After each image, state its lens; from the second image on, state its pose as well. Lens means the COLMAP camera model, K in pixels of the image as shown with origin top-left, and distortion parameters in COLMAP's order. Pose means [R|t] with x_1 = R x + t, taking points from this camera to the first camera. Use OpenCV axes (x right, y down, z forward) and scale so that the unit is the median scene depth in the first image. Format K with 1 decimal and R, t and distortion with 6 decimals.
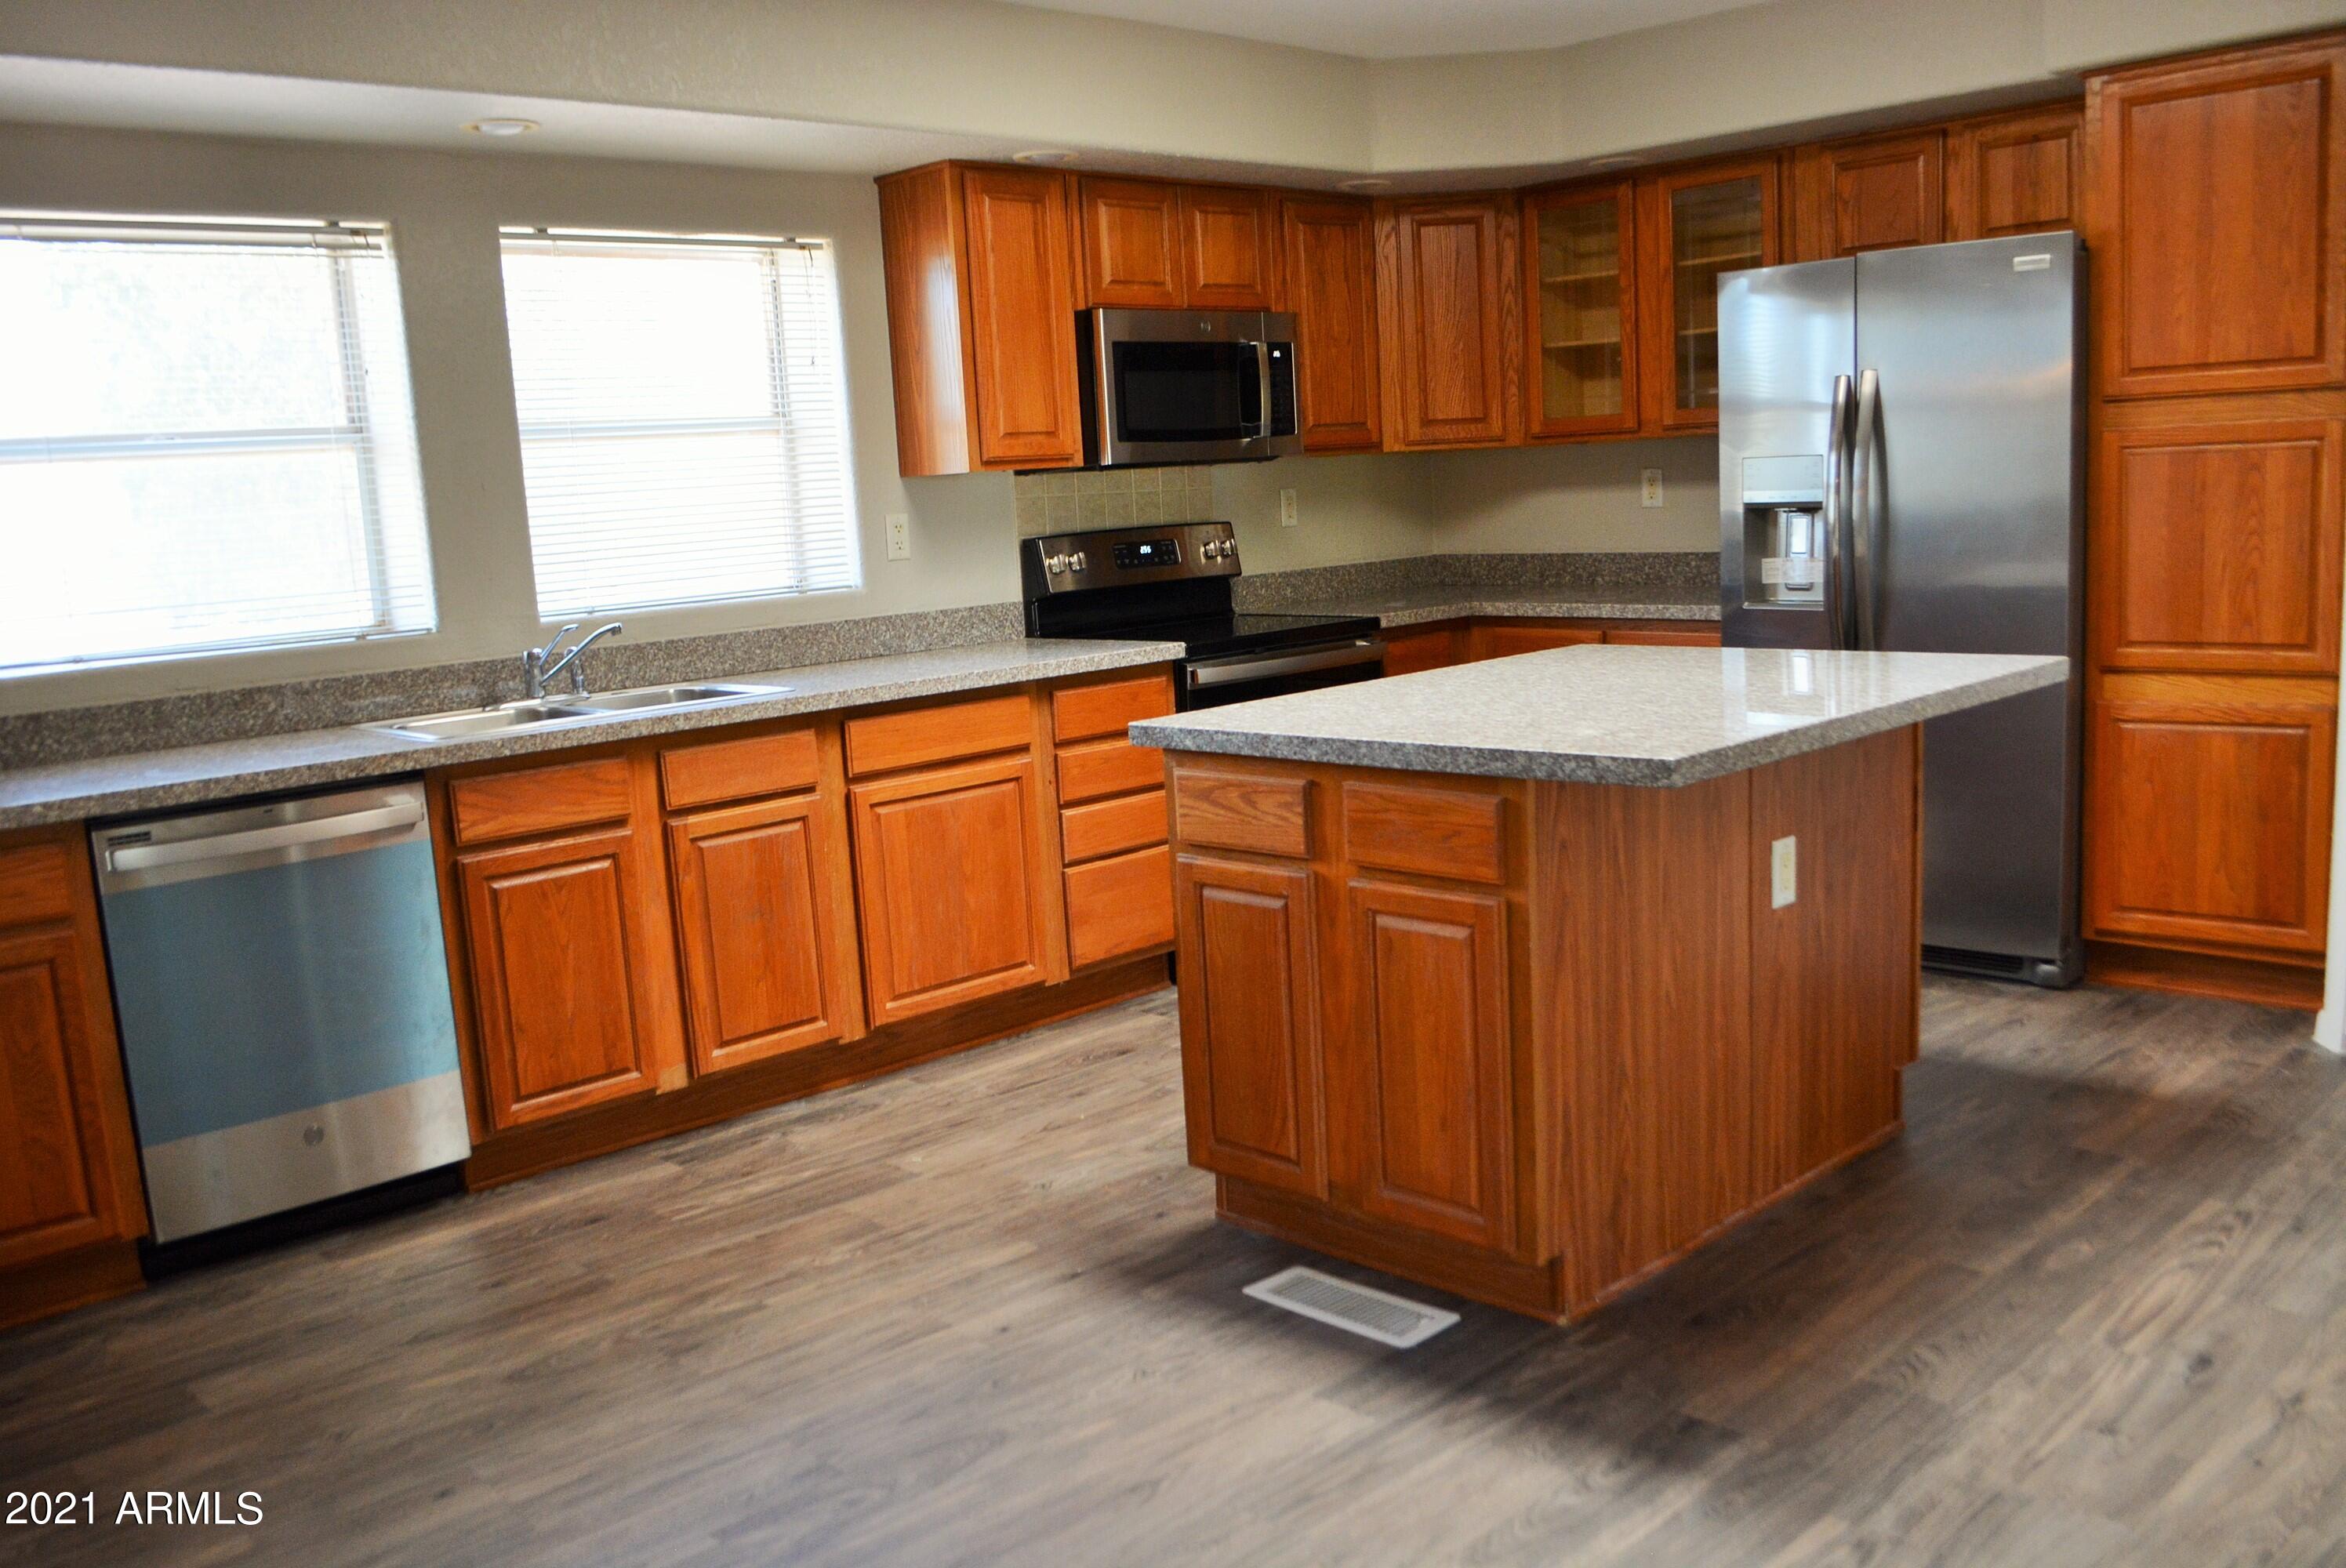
lens RADIAL K [[1971.7, 0, 1178.5], [0, 1971.7, 835.1], [0, 0, 1]] dist [-0.080323, 0.015174]
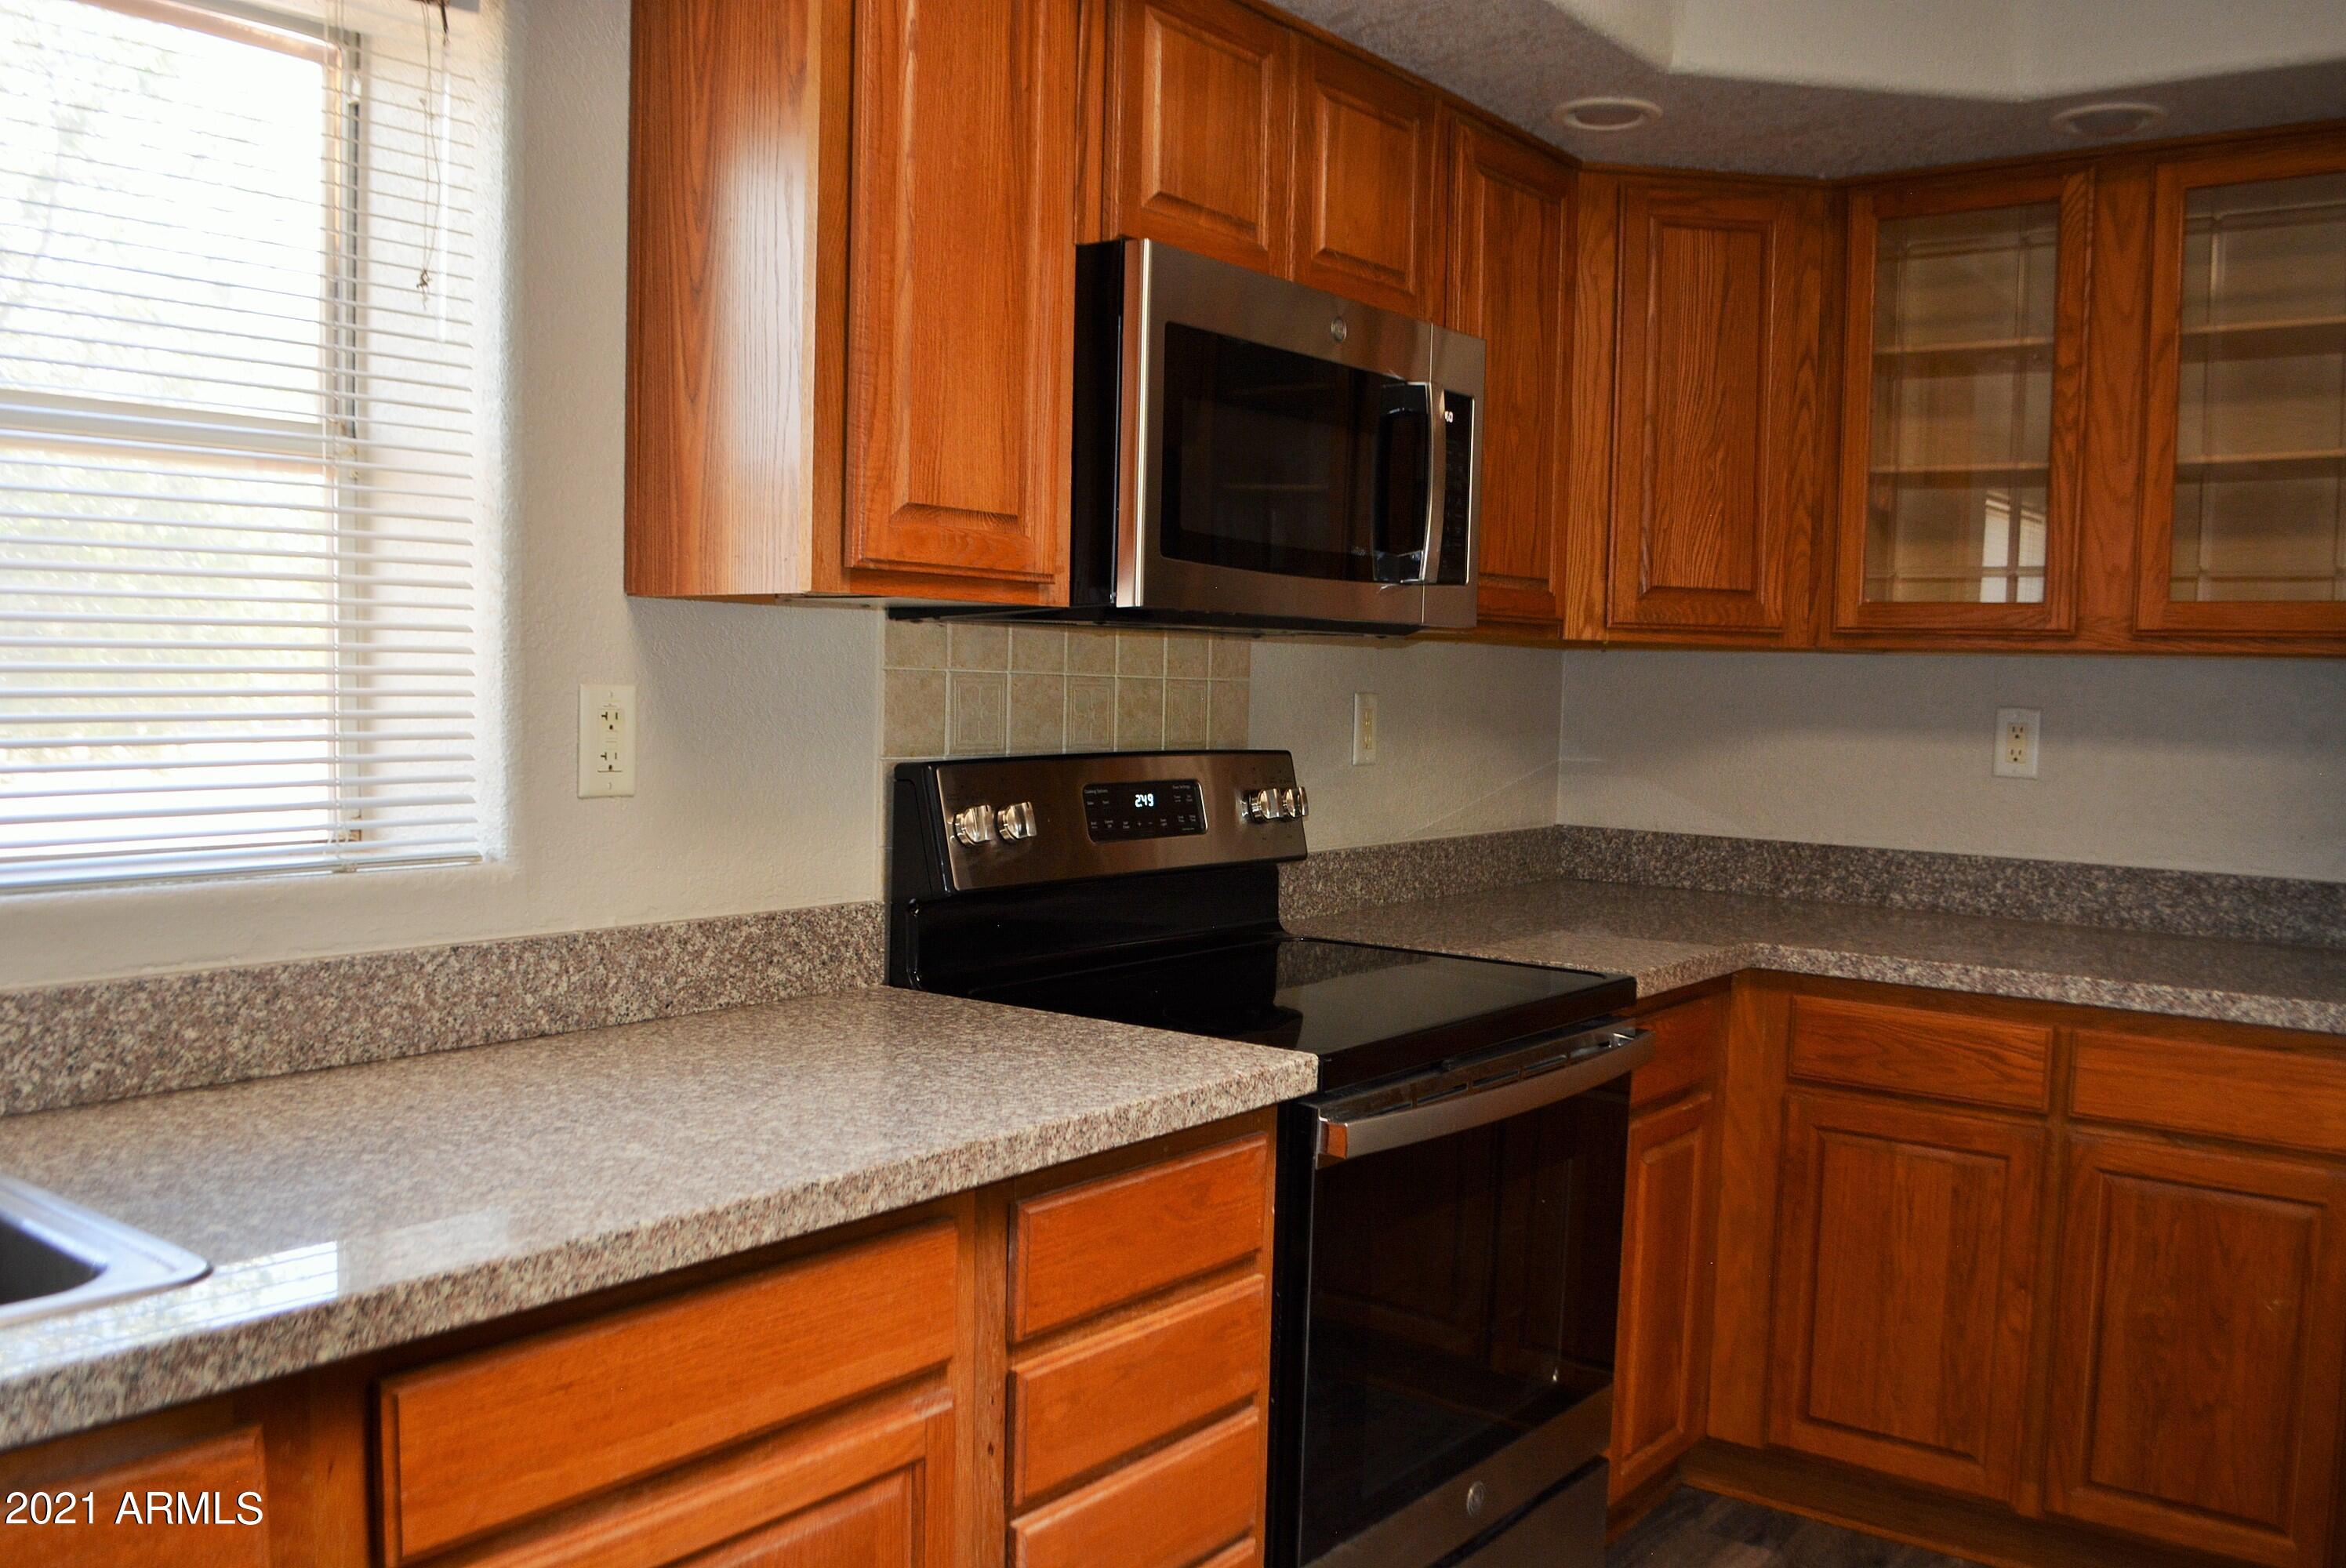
lens RADIAL K [[1971.7, 0, 1179.3], [0, 1971.7, 834.9], [0, 0, 1]] dist [-0.080323, 0.015174]
pose [[0.986300, 0.065877, 0.151236, -0.101167], [-0.050227, 0.993196, -0.105066, -0.112424], [-0.157129, 0.096030, 0.982898, 0.686717]]
